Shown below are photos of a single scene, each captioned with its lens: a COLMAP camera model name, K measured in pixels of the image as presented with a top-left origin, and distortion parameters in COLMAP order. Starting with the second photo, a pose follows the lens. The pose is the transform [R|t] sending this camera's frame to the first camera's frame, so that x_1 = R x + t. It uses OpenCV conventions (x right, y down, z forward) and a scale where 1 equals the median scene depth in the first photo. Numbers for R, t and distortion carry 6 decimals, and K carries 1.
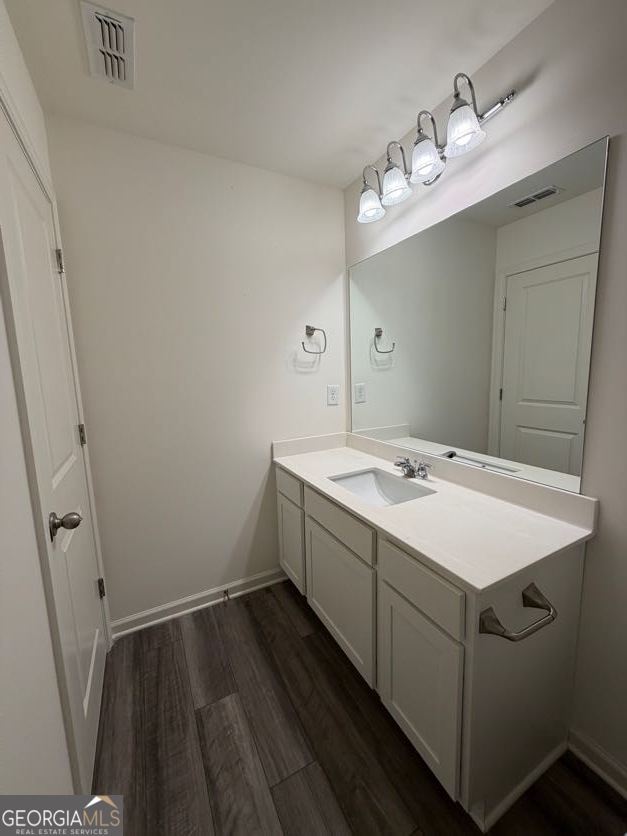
lens RADIAL K [[337.5, 0, 315.5], [0, 337.5, 413.4], [0, 0, 1]] dist [-0.000282, 0.000065]
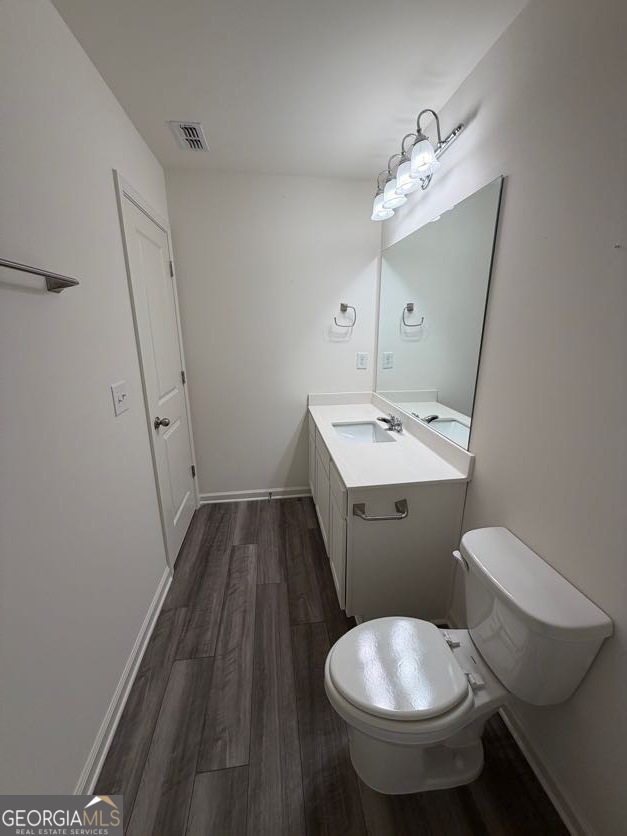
lens RADIAL K [[337.5, 0, 312.0], [0, 337.5, 415.2], [0, 0, 1]] dist [-0.000282, 0.000065]
pose [[0.938021, 0.115890, -0.326627, 0.406619], [-0.069046, 0.986033, 0.151564, -0.043615], [0.339630, -0.119618, 0.932922, -0.303910]]
